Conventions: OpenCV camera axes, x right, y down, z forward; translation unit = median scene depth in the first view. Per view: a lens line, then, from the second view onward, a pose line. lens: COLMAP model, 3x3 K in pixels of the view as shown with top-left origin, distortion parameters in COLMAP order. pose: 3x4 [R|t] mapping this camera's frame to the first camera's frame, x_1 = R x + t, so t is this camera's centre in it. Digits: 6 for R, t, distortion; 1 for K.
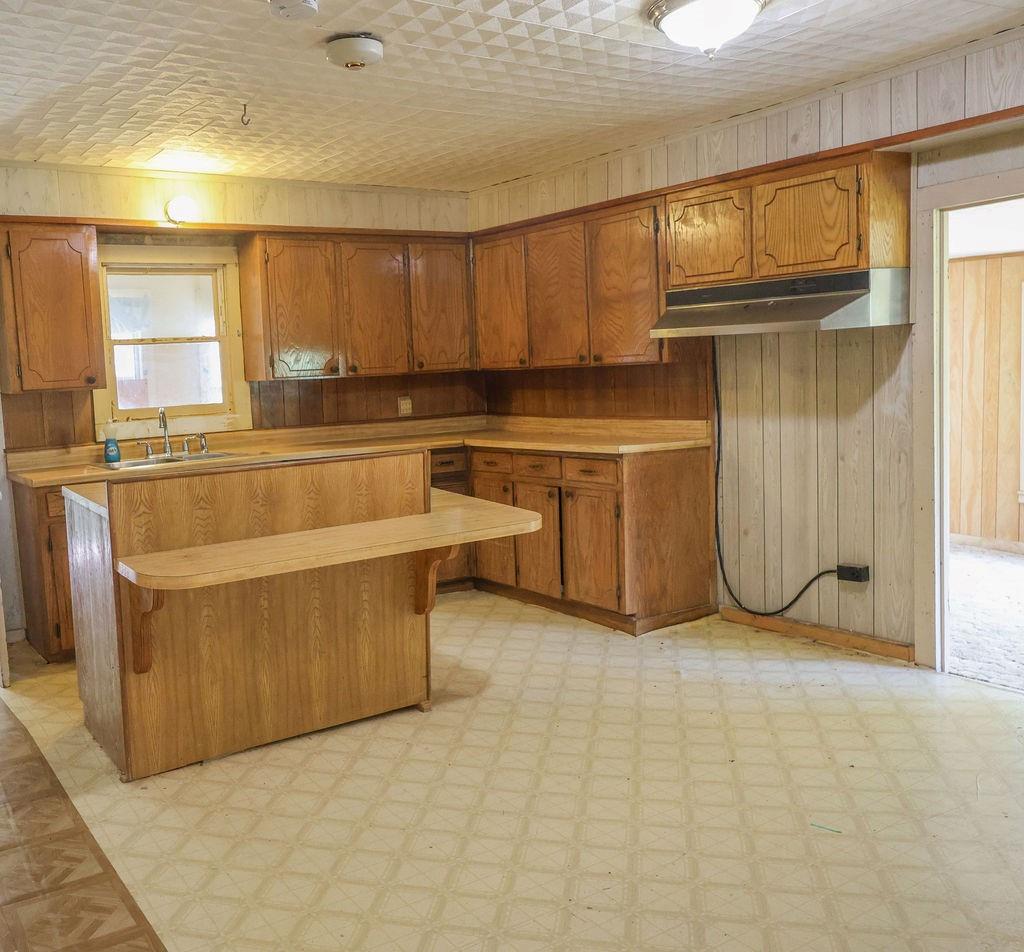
lens RADIAL K [[993.7, 0, 394.9], [0, 993.7, 477.4], [0, 0, 1]] dist [0.005041, -0.008715]
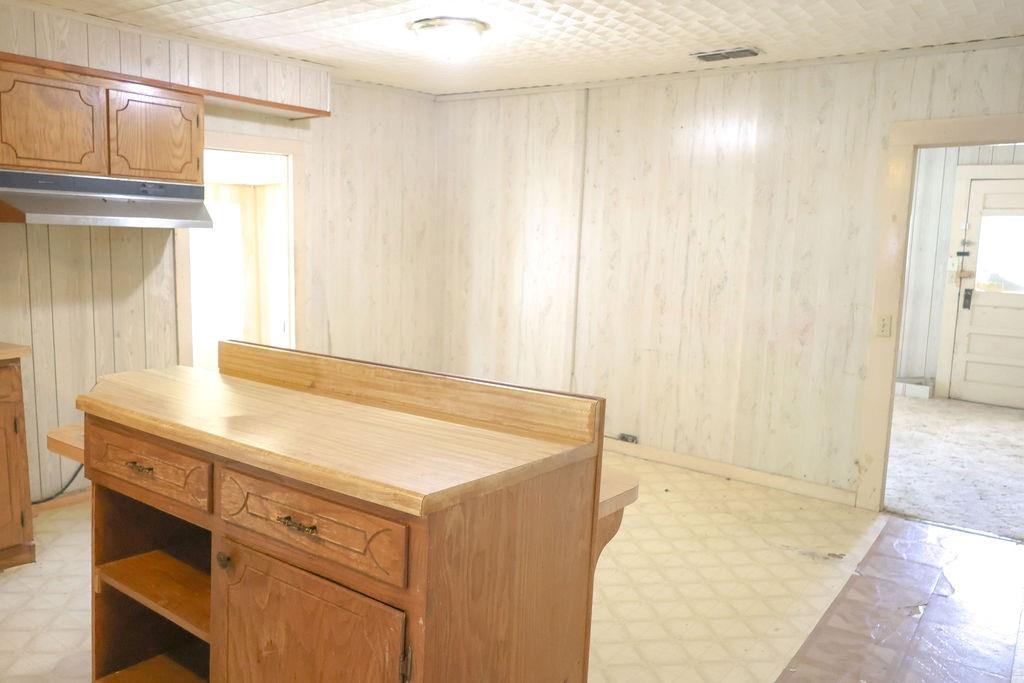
lens RADIAL K [[779.6, 0, 474.7], [0, 779.6, 338.6], [0, 0, 1]] dist [-0.004652, -0.002943]
pose [[-0.343427, -0.084145, 0.935402, -0.464263], [0.101371, 0.986839, 0.125990, -0.073387], [-0.933693, 0.138091, -0.330377, 0.750830]]
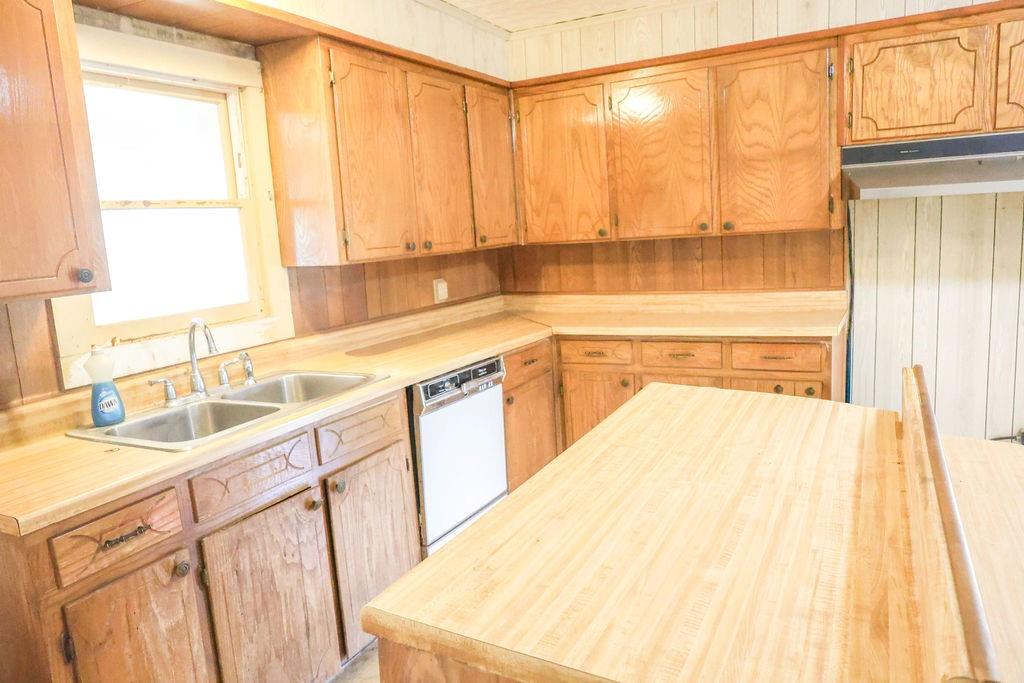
lens RADIAL K [[710.8, 0, 512.0], [0, 710.8, 341.5], [0, 0, 1]] dist [-0.000277, -0.000664]
pose [[0.861001, -0.089368, 0.500689, -0.277271], [0.078739, 0.995994, 0.042373, -0.058095], [-0.502471, 0.002940, 0.864589, 0.535228]]
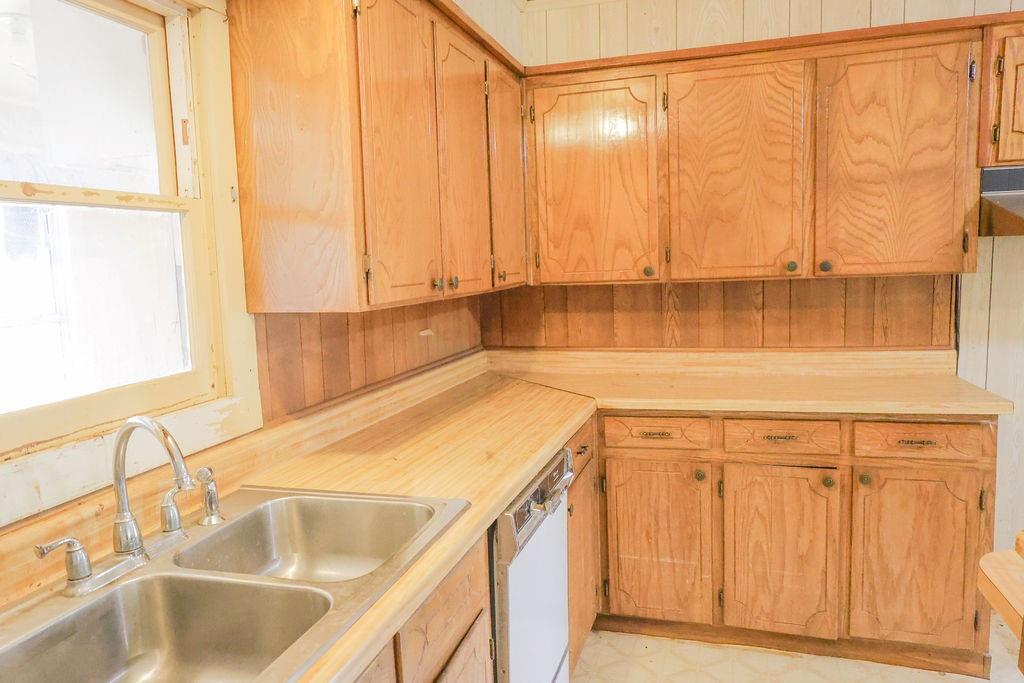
lens RADIAL K [[735.5, 0, 491.9], [0, 735.5, 355.3], [0, 0, 1]] dist [-0.003289, 0.000148]
pose [[0.754478, -0.065813, 0.653017, -0.288667], [0.074290, 0.997129, 0.014661, -0.081284], [-0.652107, 0.037452, 0.757201, 0.748713]]
